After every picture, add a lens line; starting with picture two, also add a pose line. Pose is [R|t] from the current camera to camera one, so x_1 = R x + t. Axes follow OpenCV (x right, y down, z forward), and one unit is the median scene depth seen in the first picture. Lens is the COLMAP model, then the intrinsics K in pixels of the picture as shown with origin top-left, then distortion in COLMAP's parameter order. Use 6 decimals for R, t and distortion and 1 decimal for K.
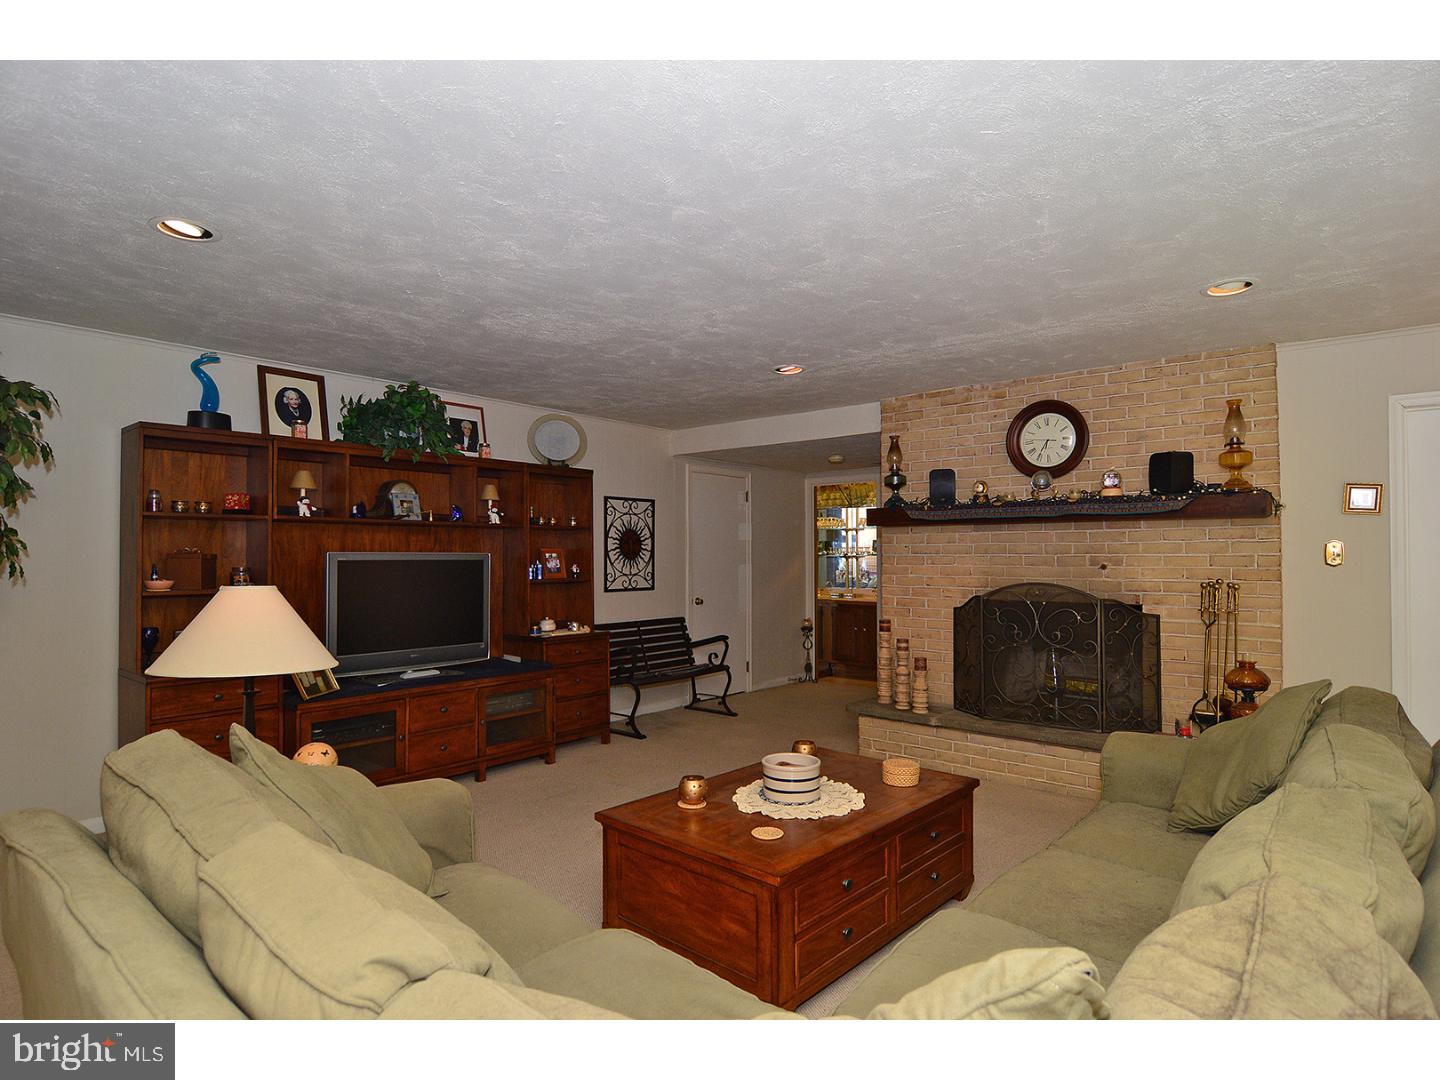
lens RADIAL K [[790.5, 0, 720.0], [0, 790.5, 540.0], [0, 0, 1]] dist [-0.001844, -0.000131]
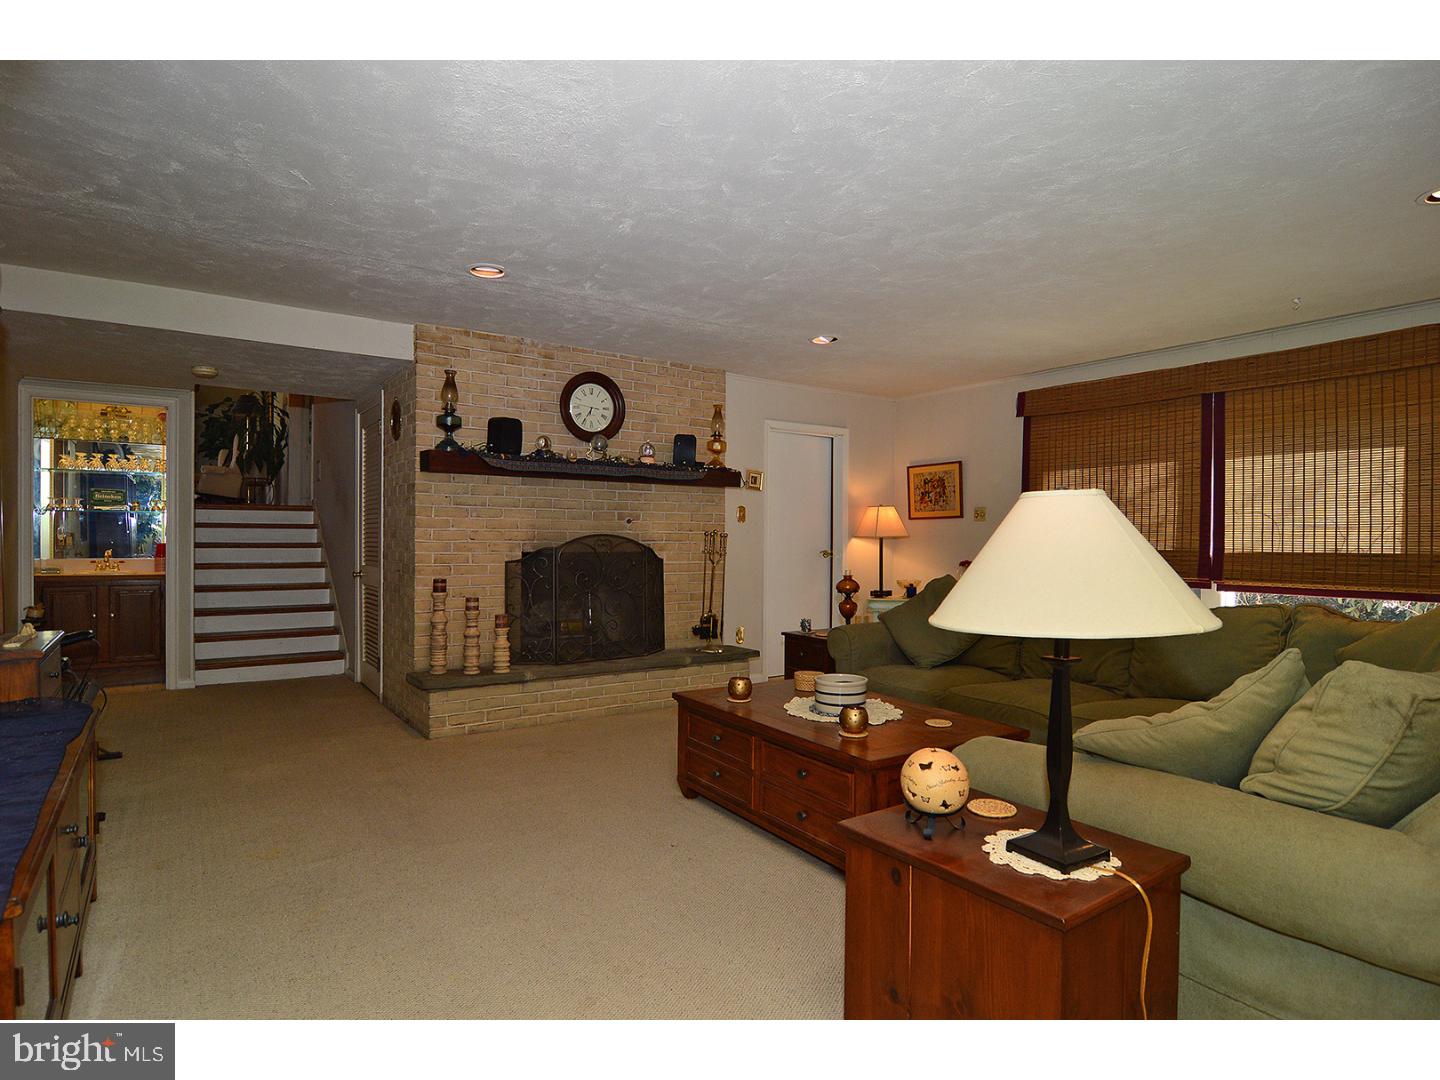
lens RADIAL K [[790.5, 0, 720.0], [0, 790.5, 540.0], [0, 0, 1]] dist [-0.001844, -0.000131]
pose [[0.258446, 0.000369, 0.966026, -0.707621], [-0.026579, 0.999624, 0.006729, 0.055610], [-0.965660, -0.027415, 0.258359, 0.603678]]
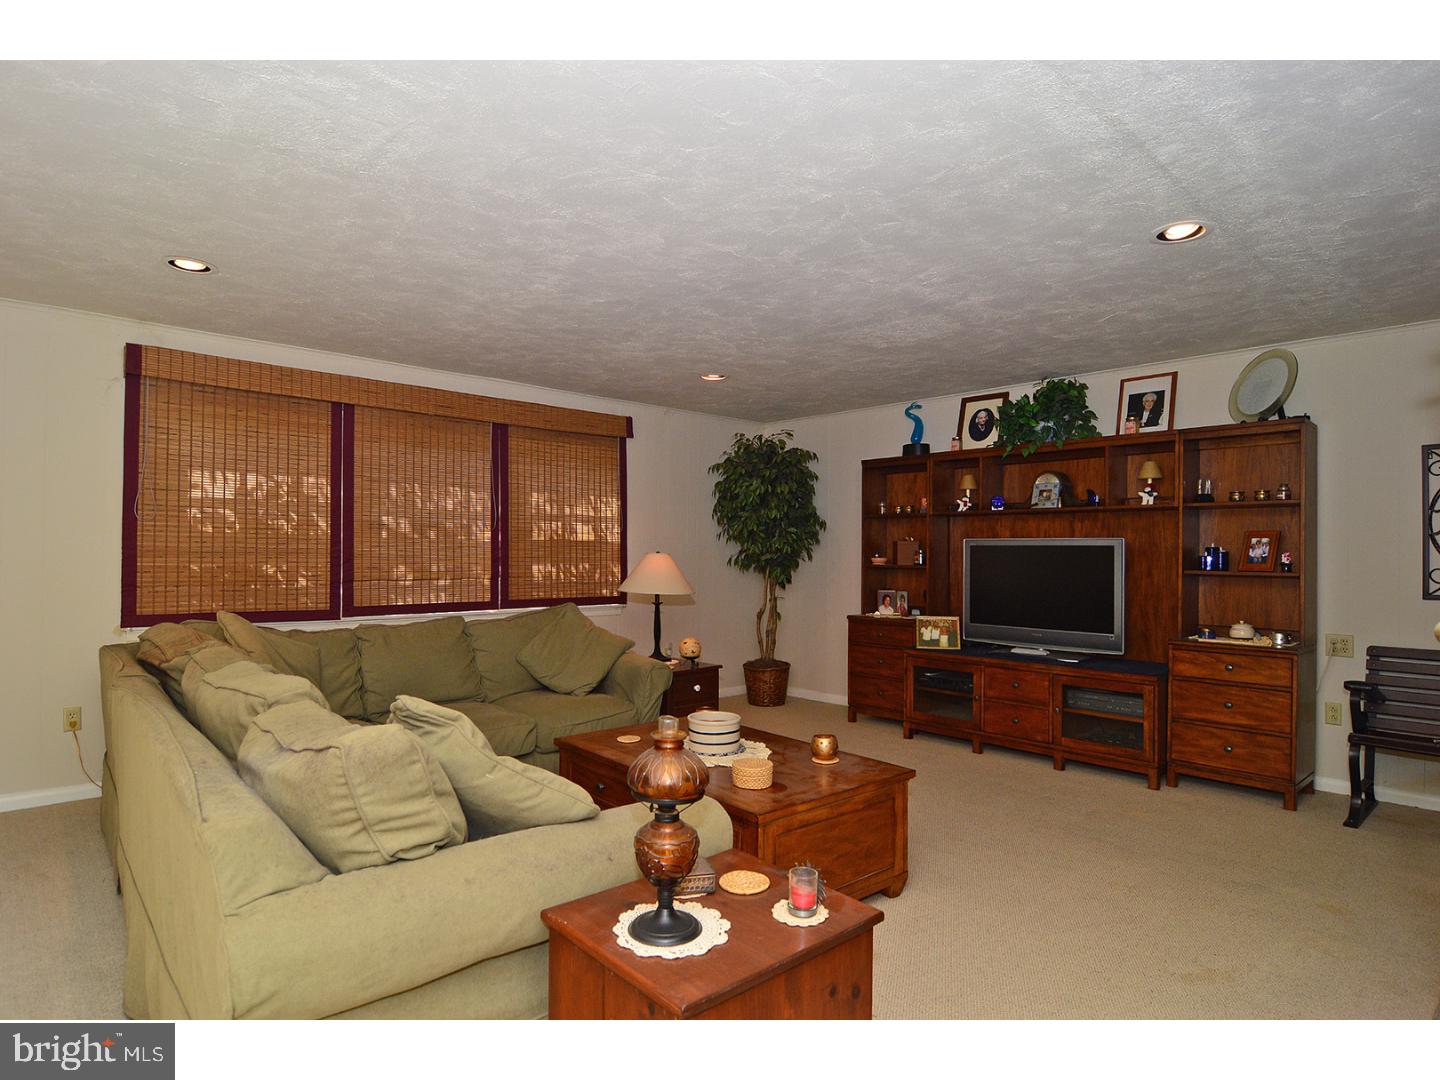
lens RADIAL K [[821.8, 0, 720.0], [0, 821.8, 540.0], [0, 0, 1]] dist [0.000864, 0.000136]
pose [[-0.144350, -0.006886, -0.989503, 0.357600], [0.017443, 0.999803, -0.009502, 0.009676], [0.989373, -0.018631, -0.144201, 0.336596]]
